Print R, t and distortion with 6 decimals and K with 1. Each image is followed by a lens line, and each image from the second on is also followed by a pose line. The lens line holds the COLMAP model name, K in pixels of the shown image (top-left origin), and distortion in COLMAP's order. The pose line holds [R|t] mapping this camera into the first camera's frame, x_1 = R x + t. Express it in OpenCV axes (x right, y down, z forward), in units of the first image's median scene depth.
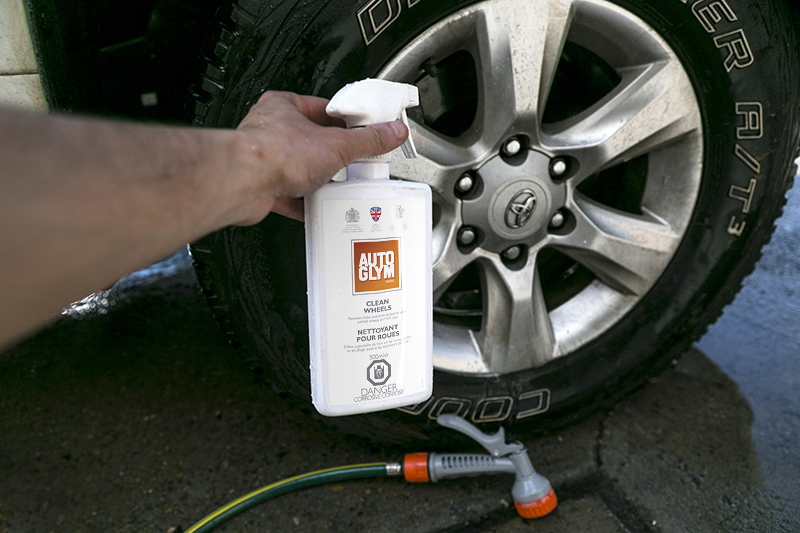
lens RADIAL K [[541.4, 0, 400.0], [0, 541.4, 266.5], [0, 0, 1]] dist [-0.021070, 0.004581]
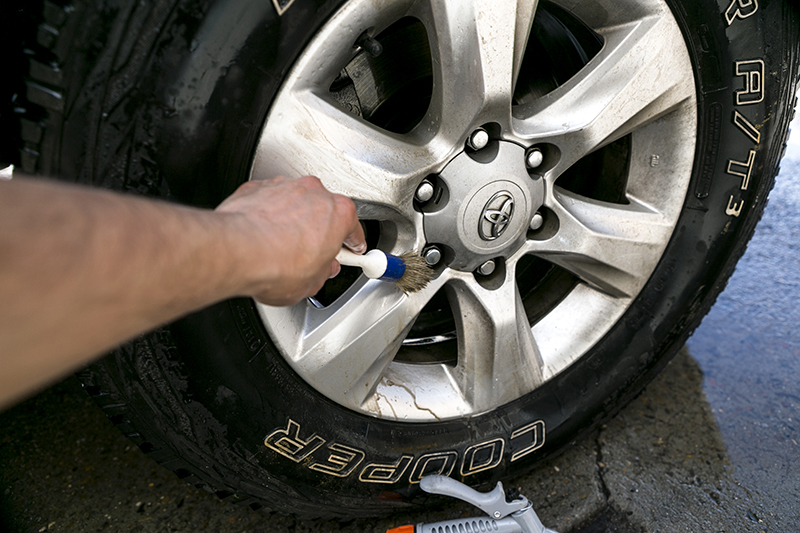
lens RADIAL K [[541.4, 0, 400.0], [0, 541.4, 266.5], [0, 0, 1]] dist [-0.021070, 0.004581]
pose [[0.982927, -0.123149, 0.136710, -0.032032], [0.118743, 0.992120, 0.039967, -0.077194], [-0.140555, -0.023052, 0.989805, 0.219707]]
